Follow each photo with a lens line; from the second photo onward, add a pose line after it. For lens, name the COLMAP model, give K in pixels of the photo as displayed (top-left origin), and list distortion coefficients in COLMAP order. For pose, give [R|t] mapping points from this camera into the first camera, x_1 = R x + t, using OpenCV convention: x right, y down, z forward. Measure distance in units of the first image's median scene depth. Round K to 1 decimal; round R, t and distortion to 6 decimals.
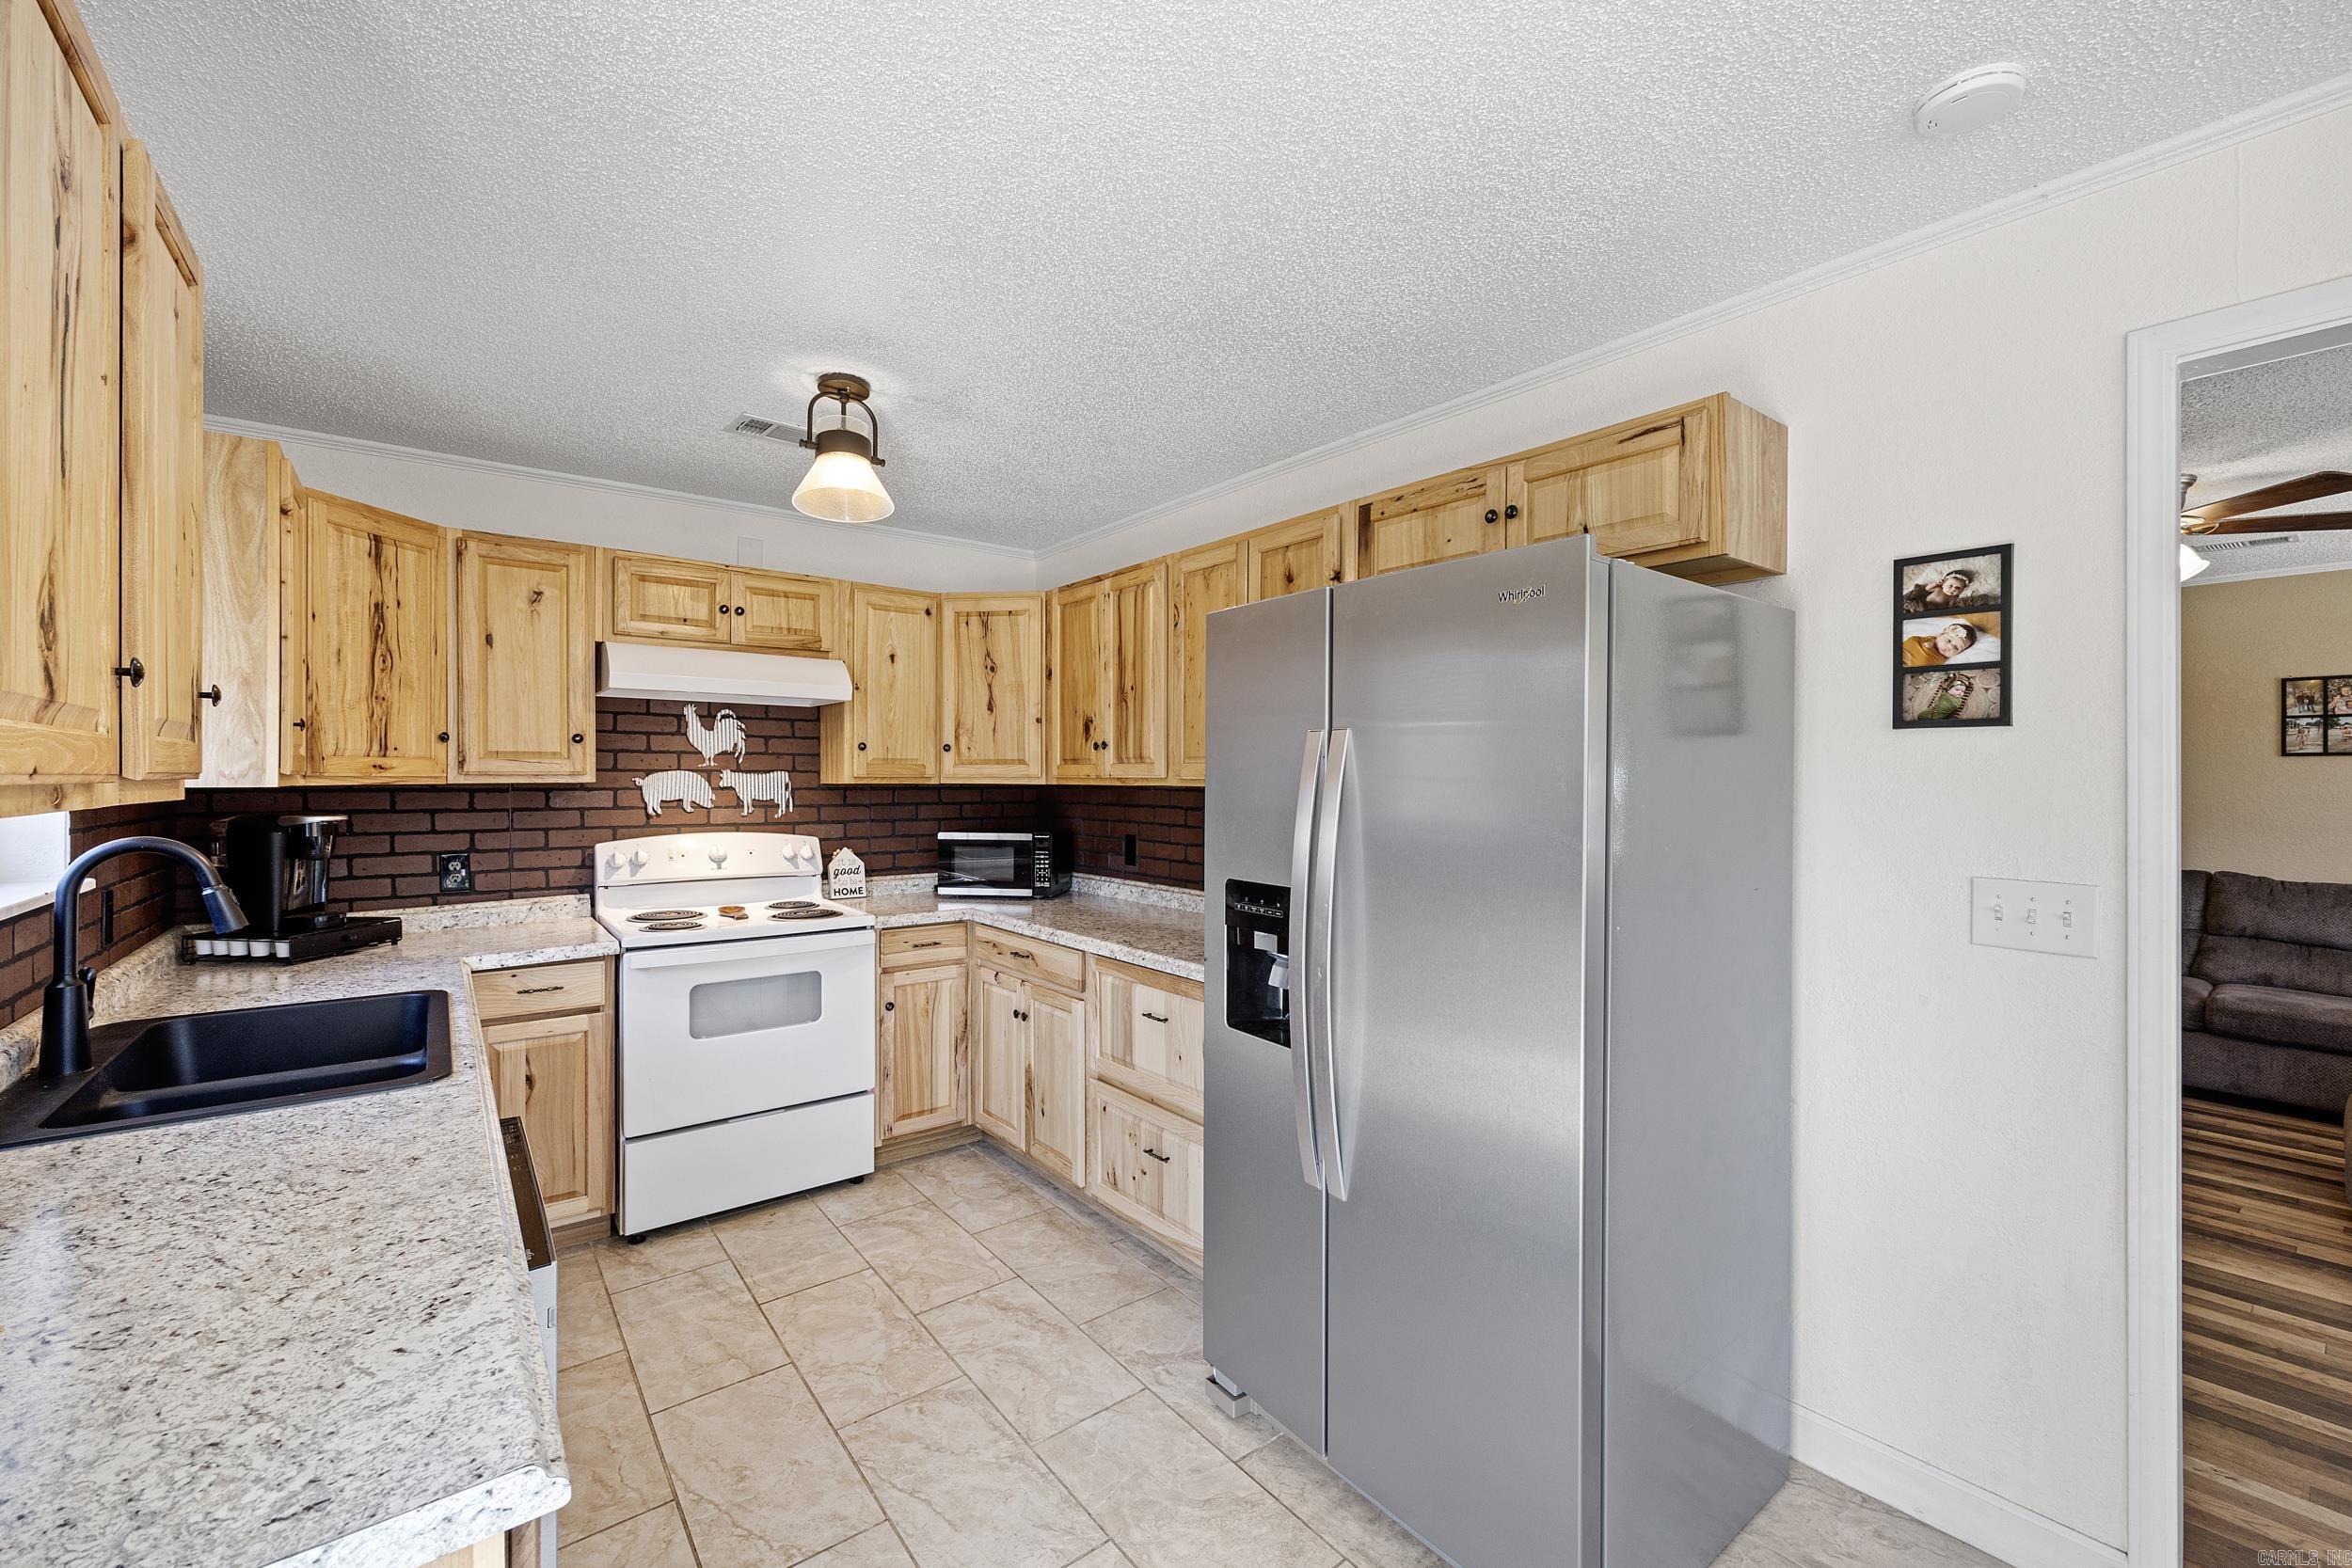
lens RADIAL K [[952.6, 0, 1183.3], [0, 952.6, 778.0], [0, 0, 1]] dist [-0.002367, -0.000047]
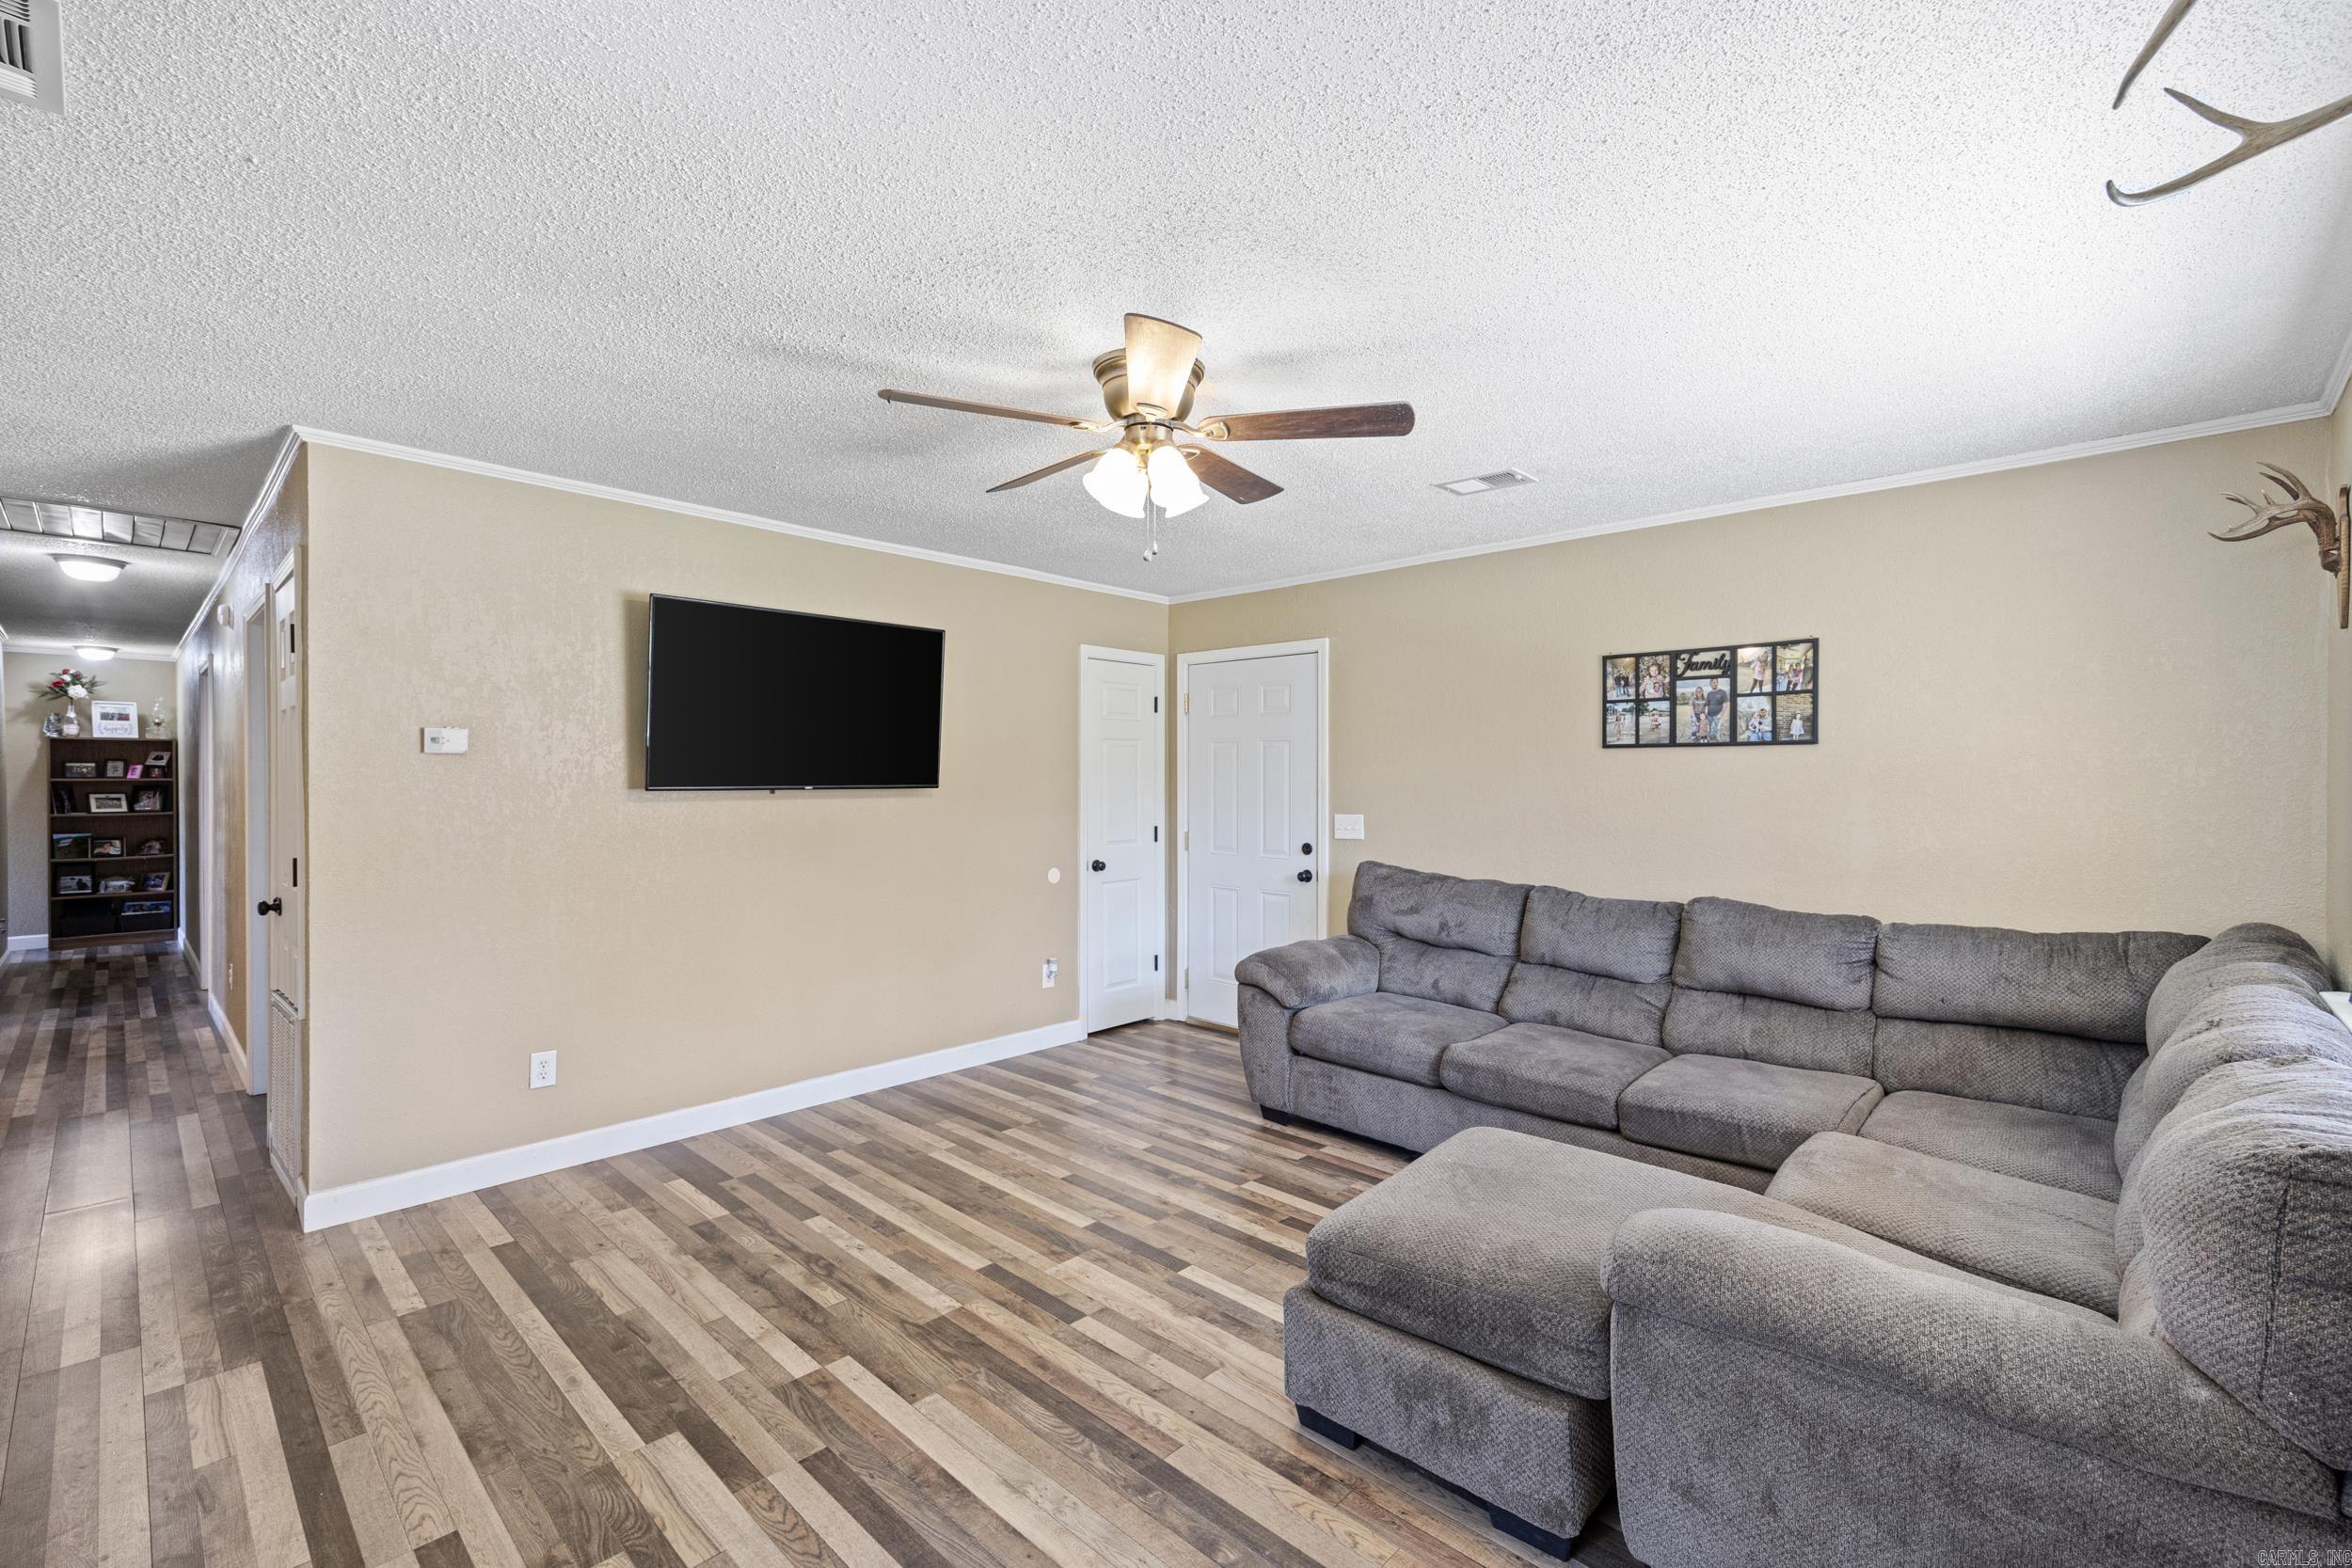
lens RADIAL K [[1002.8, 0, 1187.7], [0, 1002.8, 784.0], [0, 0, 1]] dist [0.003101, 0.000373]
pose [[0.990266, -0.001152, 0.139181, 1.006276], [0.000225, 0.999978, 0.006672, 0.004112], [-0.139185, -0.006576, 0.990245, 0.256065]]
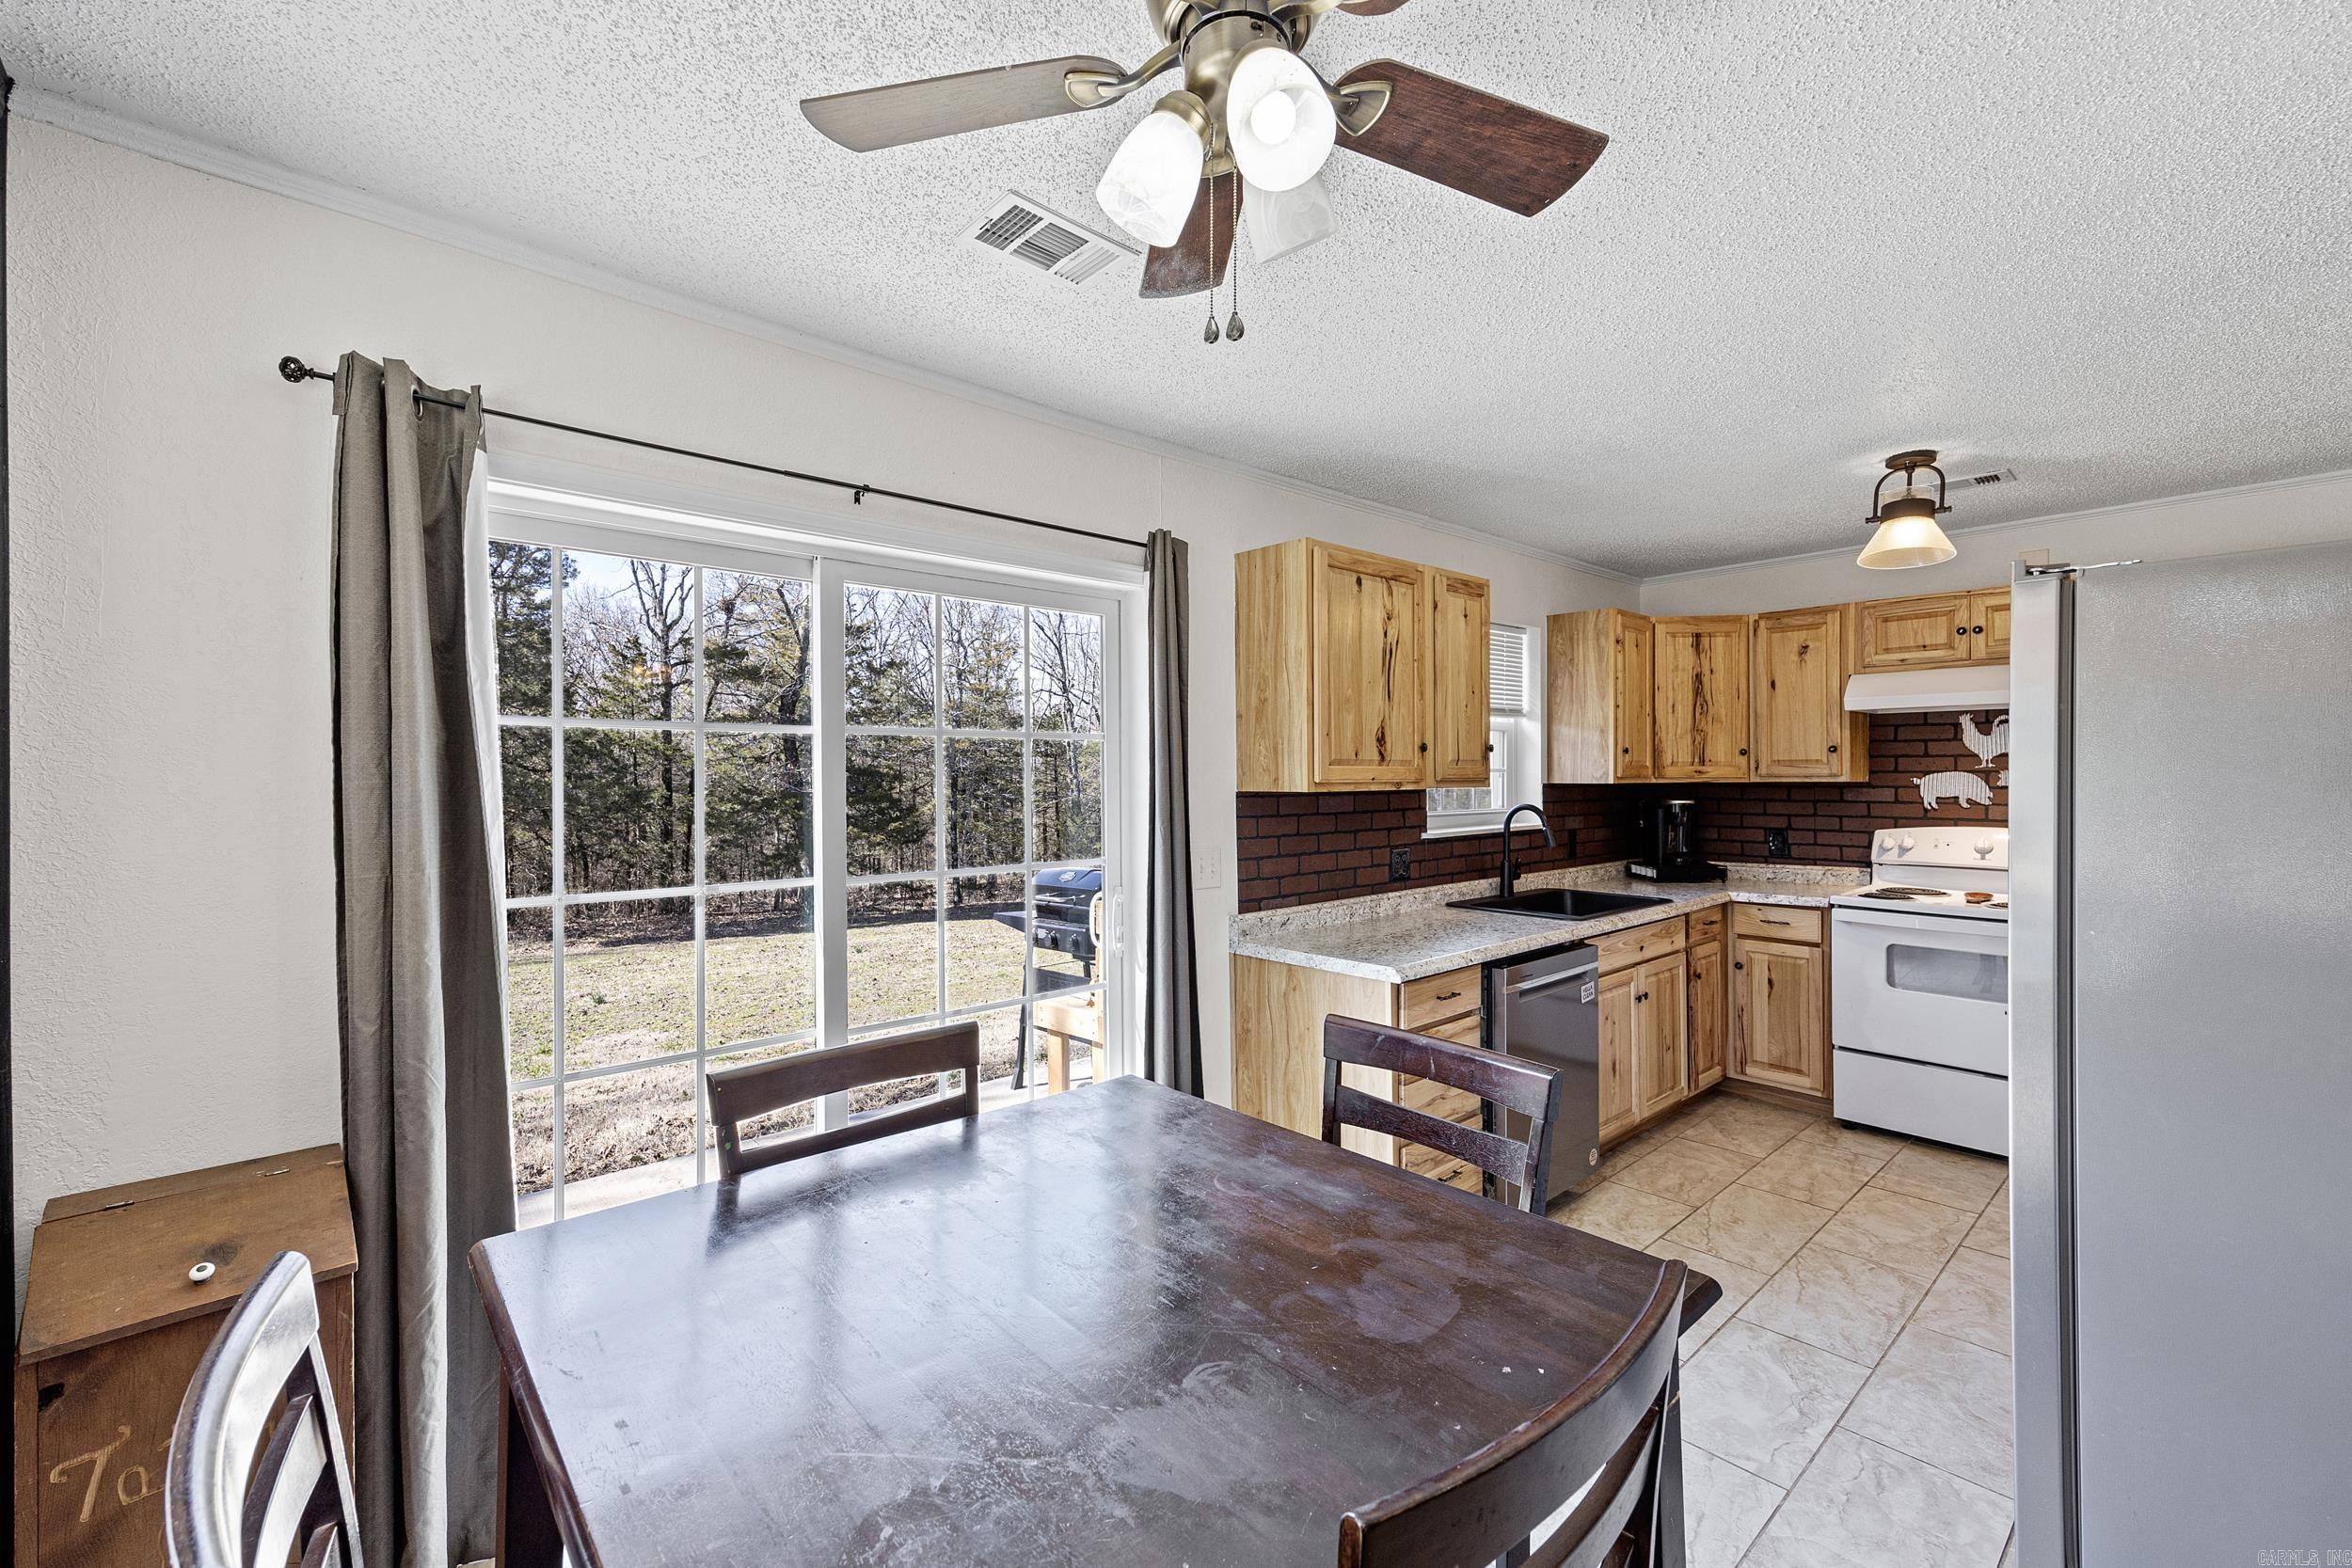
lens RADIAL K [[975.9, 0, 1168.8], [0, 975.9, 776.8], [0, 0, 1]] dist [0.014052, -0.000061]
pose [[0.051328, -0.000671, -0.998682, 0.711230], [0.002445, 0.999997, -0.000546, -0.003715], [0.998679, -0.002414, 0.051329, -0.014133]]
